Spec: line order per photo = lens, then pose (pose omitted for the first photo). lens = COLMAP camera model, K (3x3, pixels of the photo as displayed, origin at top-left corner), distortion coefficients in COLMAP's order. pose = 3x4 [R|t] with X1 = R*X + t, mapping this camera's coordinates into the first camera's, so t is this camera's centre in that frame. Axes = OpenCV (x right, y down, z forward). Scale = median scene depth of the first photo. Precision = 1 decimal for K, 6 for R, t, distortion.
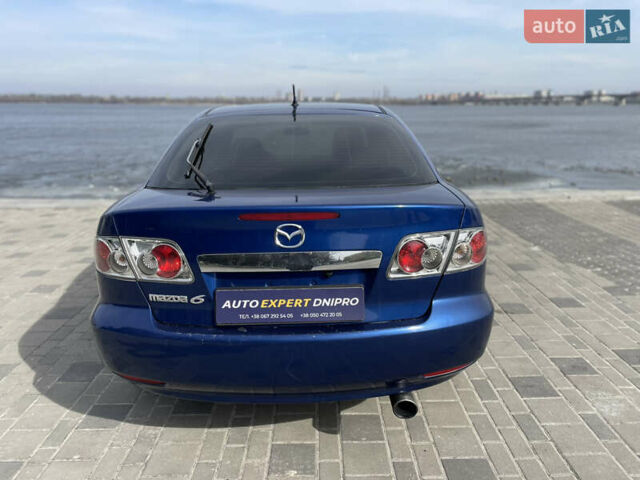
lens RADIAL K [[485.1, 0, 318.3], [0, 485.1, 231.1], [0, 0, 1]] dist [0.106610, -0.135660]
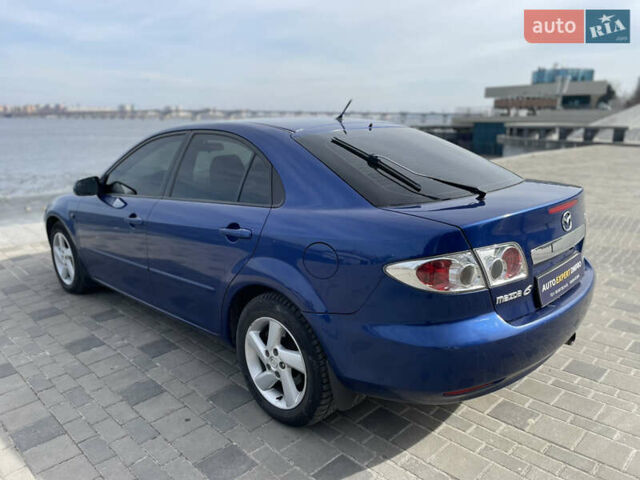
lens RADIAL K [[485.1, 0, 318.3], [0, 485.1, 231.1], [0, 0, 1]] dist [0.106610, -0.135660]
pose [[0.715073, -0.156160, 0.681384, -0.467530], [0.173853, 0.983831, 0.043027, -0.043614], [-0.677086, 0.087693, 0.730660, 0.170935]]
